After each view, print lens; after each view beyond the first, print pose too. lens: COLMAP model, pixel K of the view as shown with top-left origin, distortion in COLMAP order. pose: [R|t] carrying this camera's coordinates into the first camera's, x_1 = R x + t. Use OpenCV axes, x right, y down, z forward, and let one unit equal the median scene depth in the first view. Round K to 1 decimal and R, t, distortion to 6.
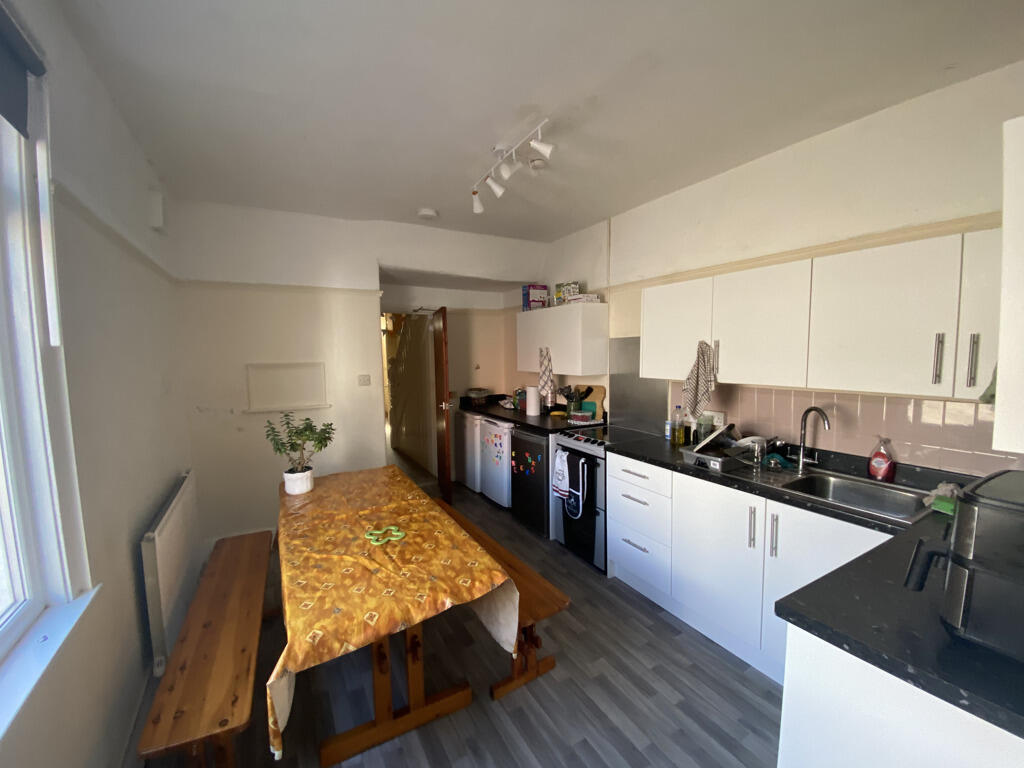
lens RADIAL K [[415.8, 0, 510.5], [0, 415.8, 387.3], [0, 0, 1]] dist [-0.034635, -0.001208]
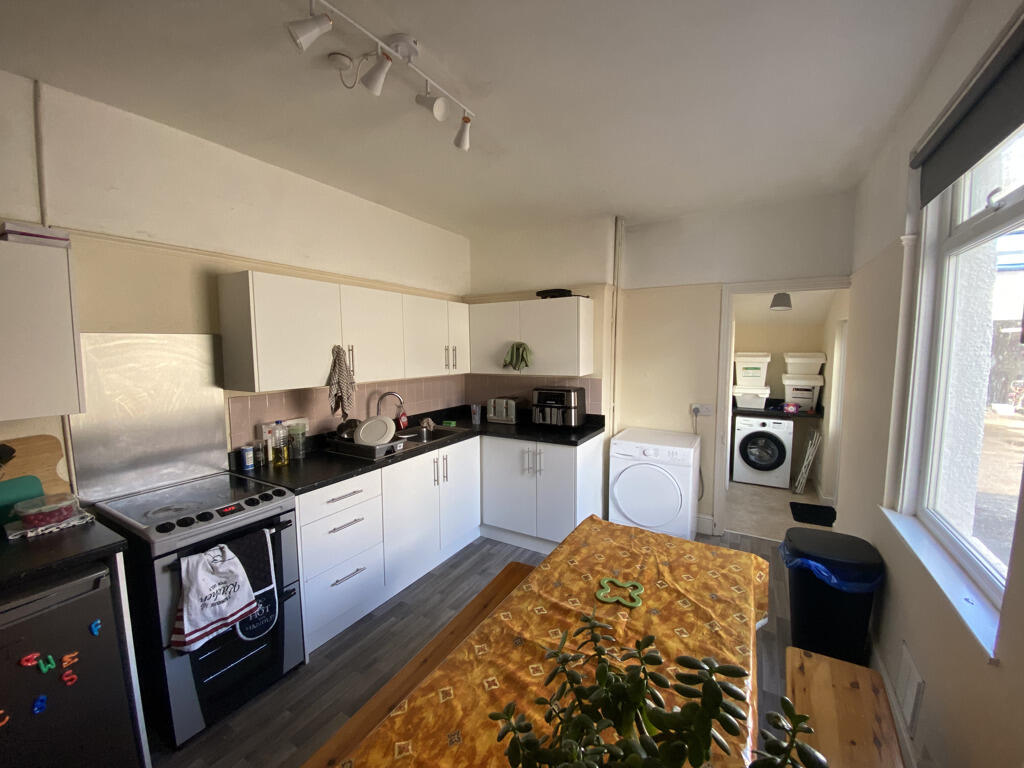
lens RADIAL K [[415.8, 0, 511.5], [0, 415.8, 381.2], [0, 0, 1]] dist [-0.034635, -0.001208]
pose [[-0.498988, -0.062616, 0.864344, -0.888803], [0.094794, 0.987458, 0.126260, -0.157446], [-0.861409, 0.144937, -0.486794, 1.572231]]
